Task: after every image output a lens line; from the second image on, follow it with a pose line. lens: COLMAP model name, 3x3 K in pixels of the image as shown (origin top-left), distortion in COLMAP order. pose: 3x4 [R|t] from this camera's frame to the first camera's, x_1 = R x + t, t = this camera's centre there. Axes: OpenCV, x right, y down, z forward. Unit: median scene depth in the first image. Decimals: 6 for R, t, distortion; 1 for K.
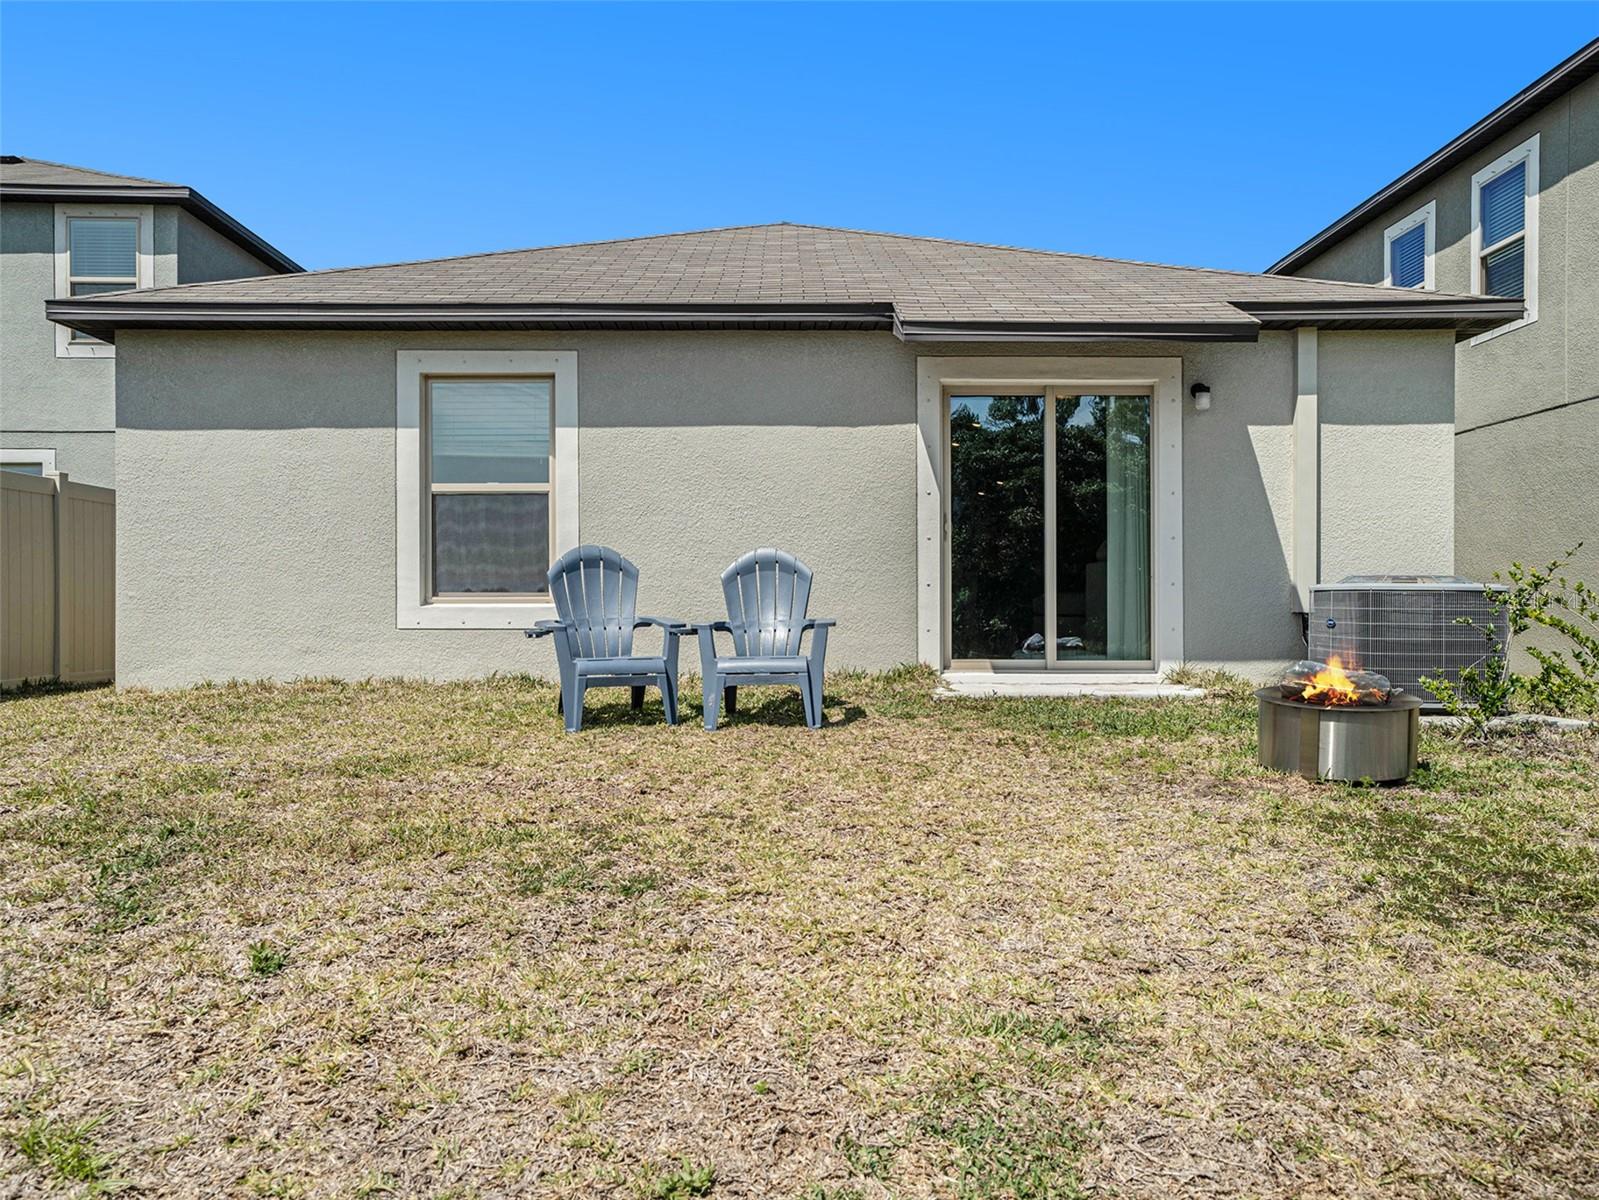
lens RADIAL K [[1265.5, 0, 800.5], [0, 1265.5, 596.2], [0, 0, 1]] dist [0.041807, 0.021370]
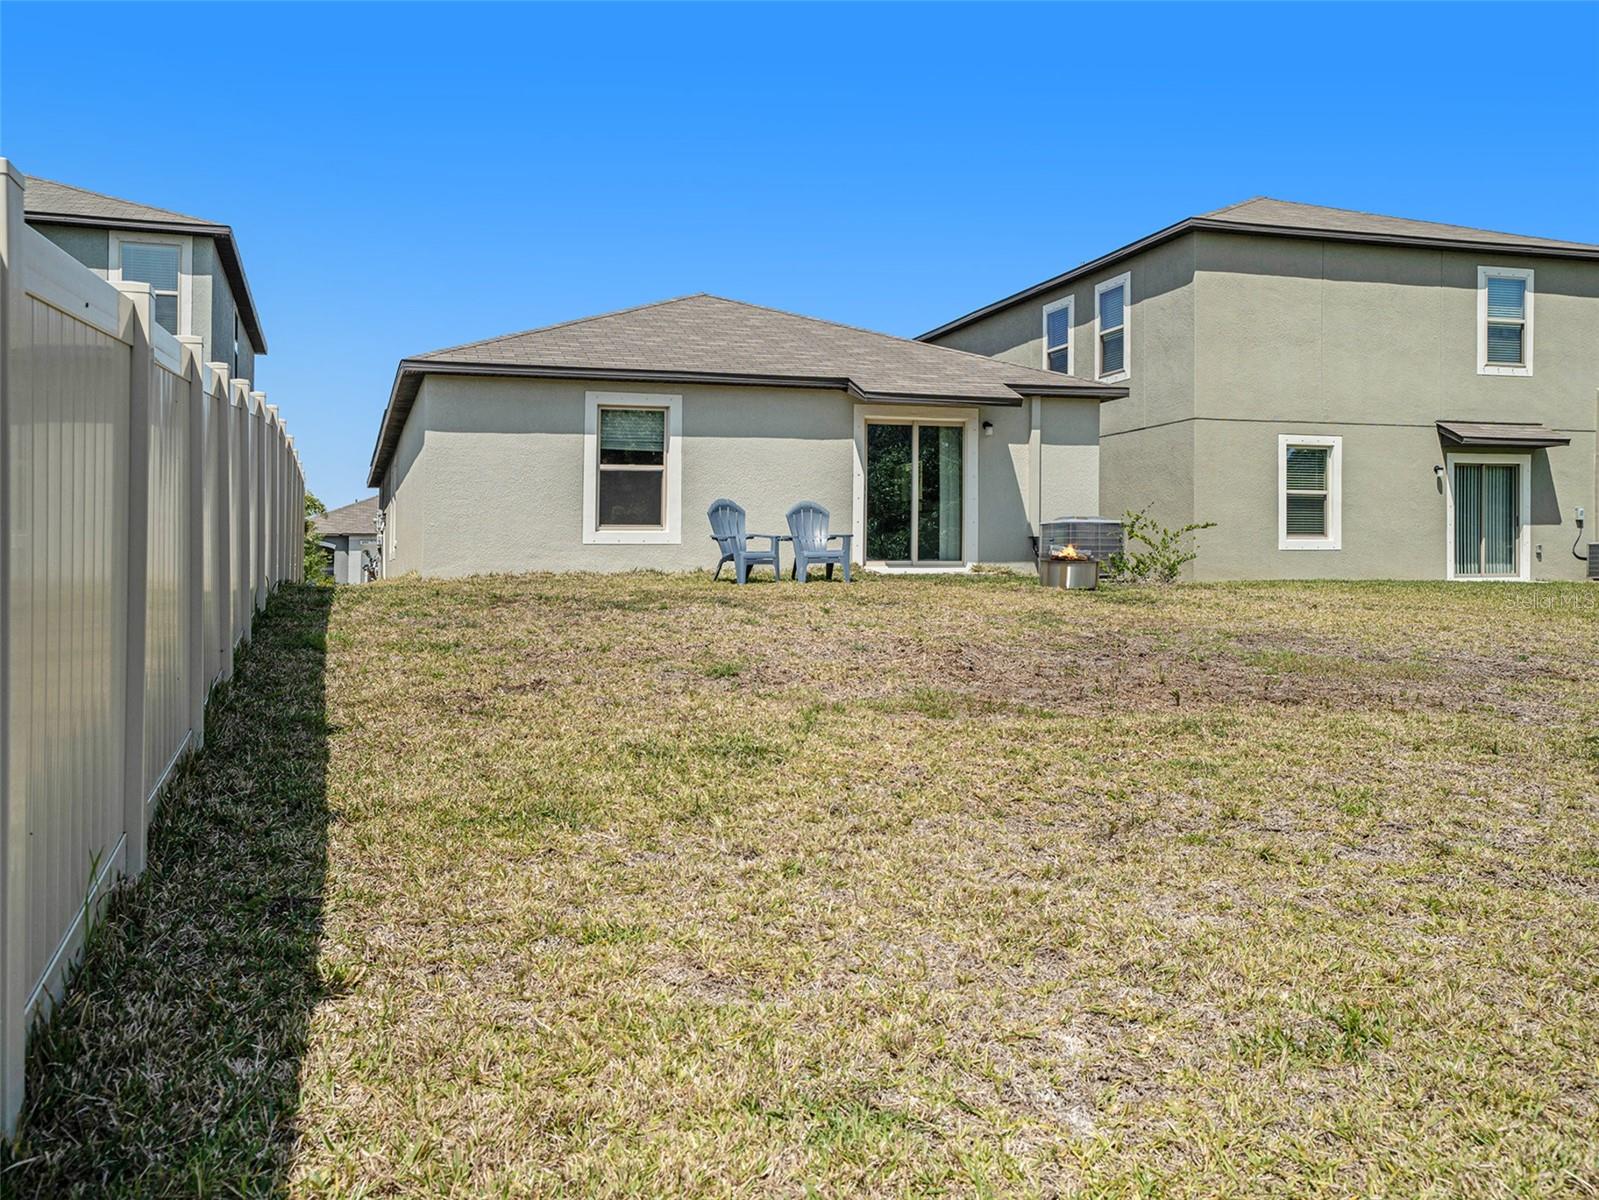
lens RADIAL K [[1434.8, 0, 796.0], [0, 1434.8, 598.4], [0, 0, 1]] dist [0.111607, 0.008218]
pose [[0.954684, -0.009032, 0.297485, -0.644442], [0.004737, 0.999874, 0.015153, 0.074130], [-0.297585, -0.013057, 0.954606, -1.068106]]
